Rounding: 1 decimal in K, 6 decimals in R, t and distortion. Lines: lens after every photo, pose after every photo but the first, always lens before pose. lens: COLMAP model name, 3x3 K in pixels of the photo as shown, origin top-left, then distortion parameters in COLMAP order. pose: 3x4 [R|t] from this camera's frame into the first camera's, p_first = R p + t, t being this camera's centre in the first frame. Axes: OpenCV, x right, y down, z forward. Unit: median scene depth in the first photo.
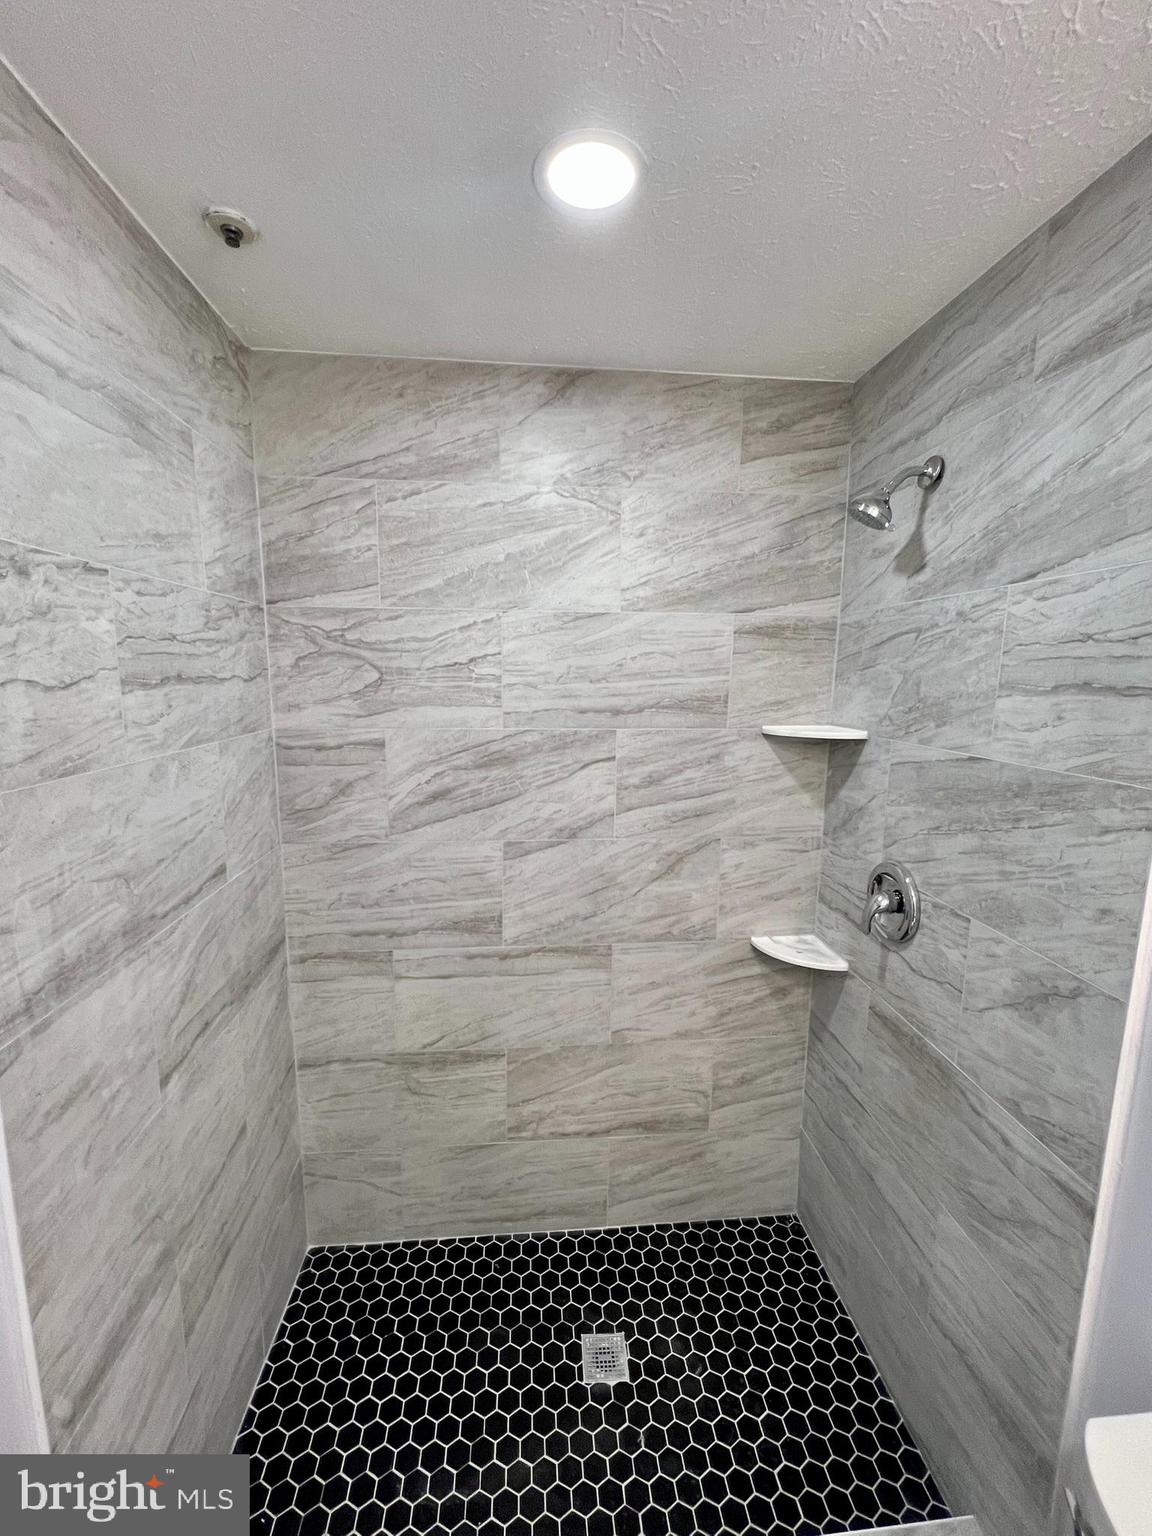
lens RADIAL K [[621.6, 0, 577.4], [0, 621.6, 755.9], [0, 0, 1]] dist [-0.001770, 0.000175]
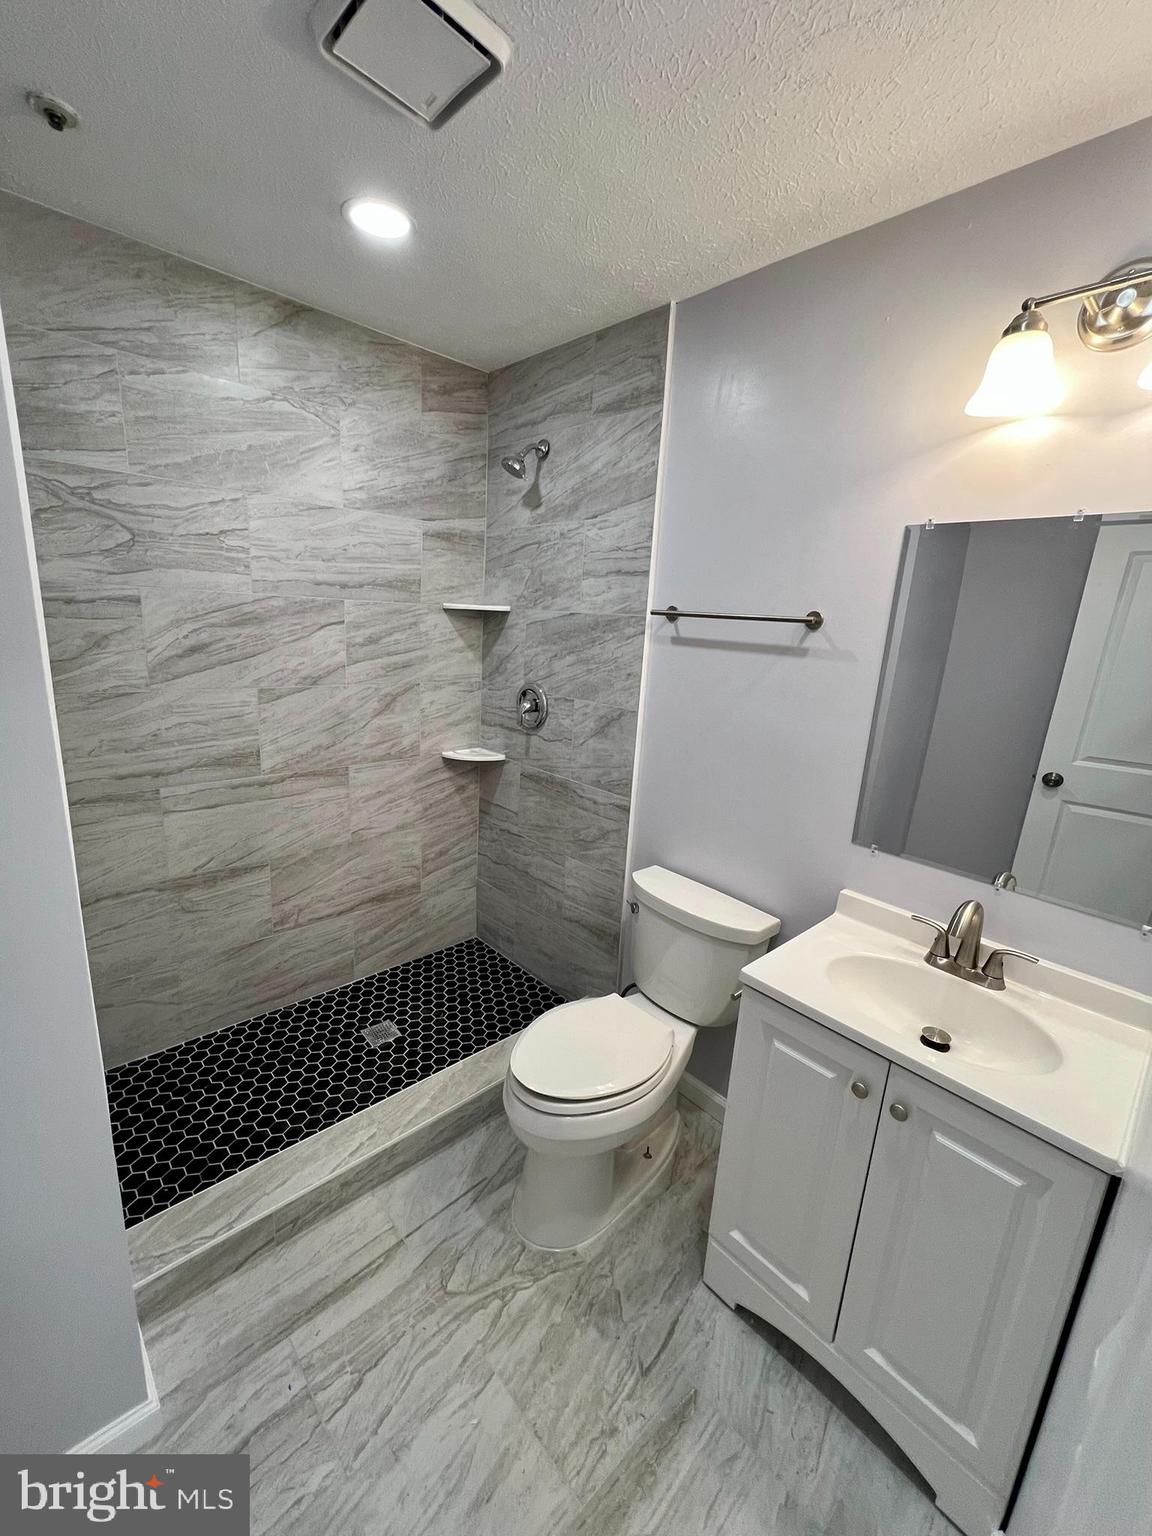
lens RADIAL K [[621.6, 0, 588.1], [0, 621.6, 758.9], [0, 0, 1]] dist [-0.001770, 0.000175]
pose [[0.775065, -0.108182, 0.622551, -0.415265], [0.040327, 0.991695, 0.122123, 0.160707], [-0.630593, -0.069548, 0.772991, -0.396518]]
